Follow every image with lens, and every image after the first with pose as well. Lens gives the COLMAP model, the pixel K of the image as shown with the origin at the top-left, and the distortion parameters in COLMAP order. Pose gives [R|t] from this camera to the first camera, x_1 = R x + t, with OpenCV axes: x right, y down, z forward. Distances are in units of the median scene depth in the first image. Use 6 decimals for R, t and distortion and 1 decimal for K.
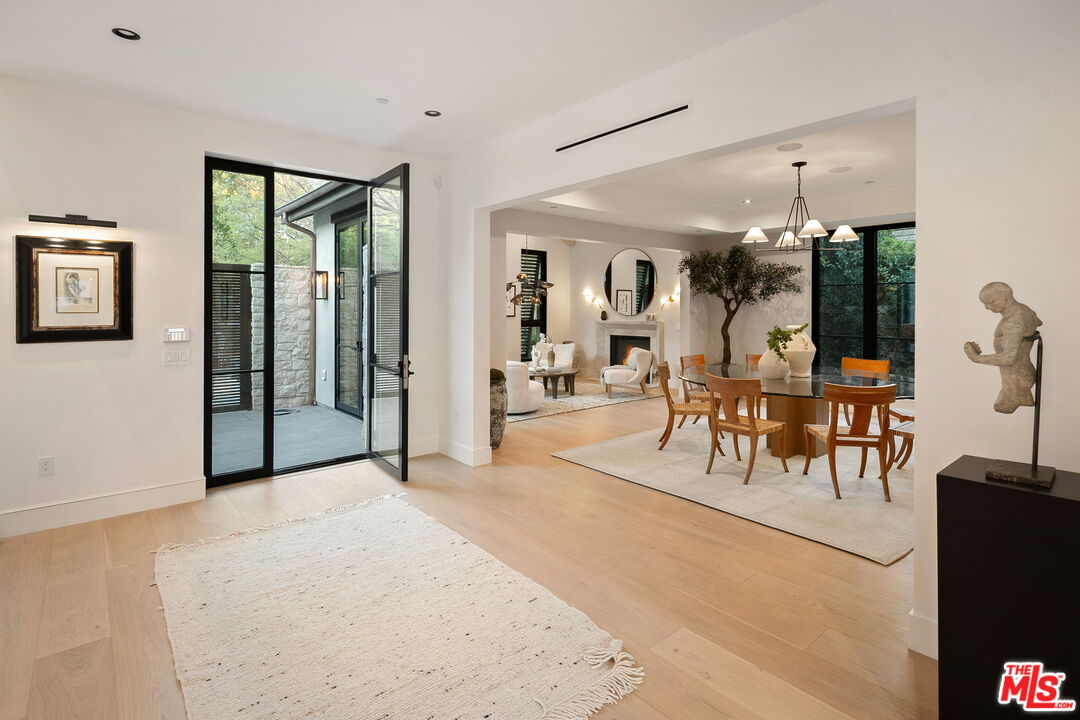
lens RADIAL K [[526.7, 0, 524.2], [0, 526.7, 307.1], [0, 0, 1]] dist [-0.000307, -0.000442]
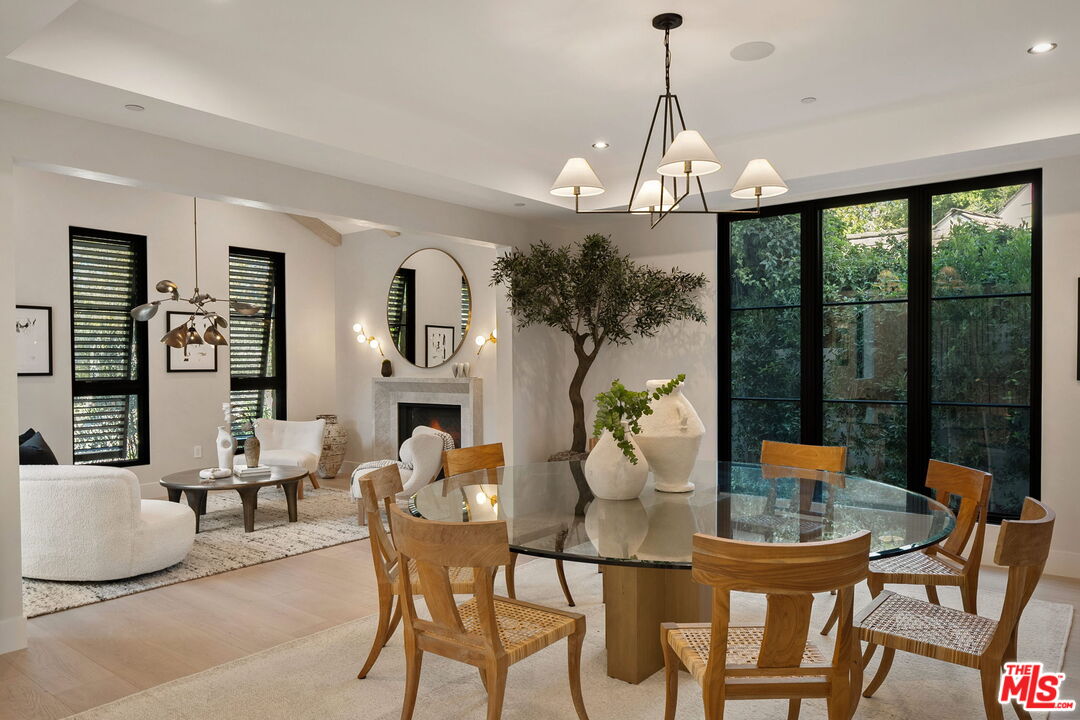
lens RADIAL K [[700.8, 0, 537.8], [0, 700.8, 367.4], [0, 0, 1]] dist [-0.031542, 0.003986]
pose [[0.979391, -0.006773, 0.201859, 0.195601], [0.005511, 0.999962, 0.006815, 0.013438], [-0.201897, -0.005563, 0.979391, 0.293875]]
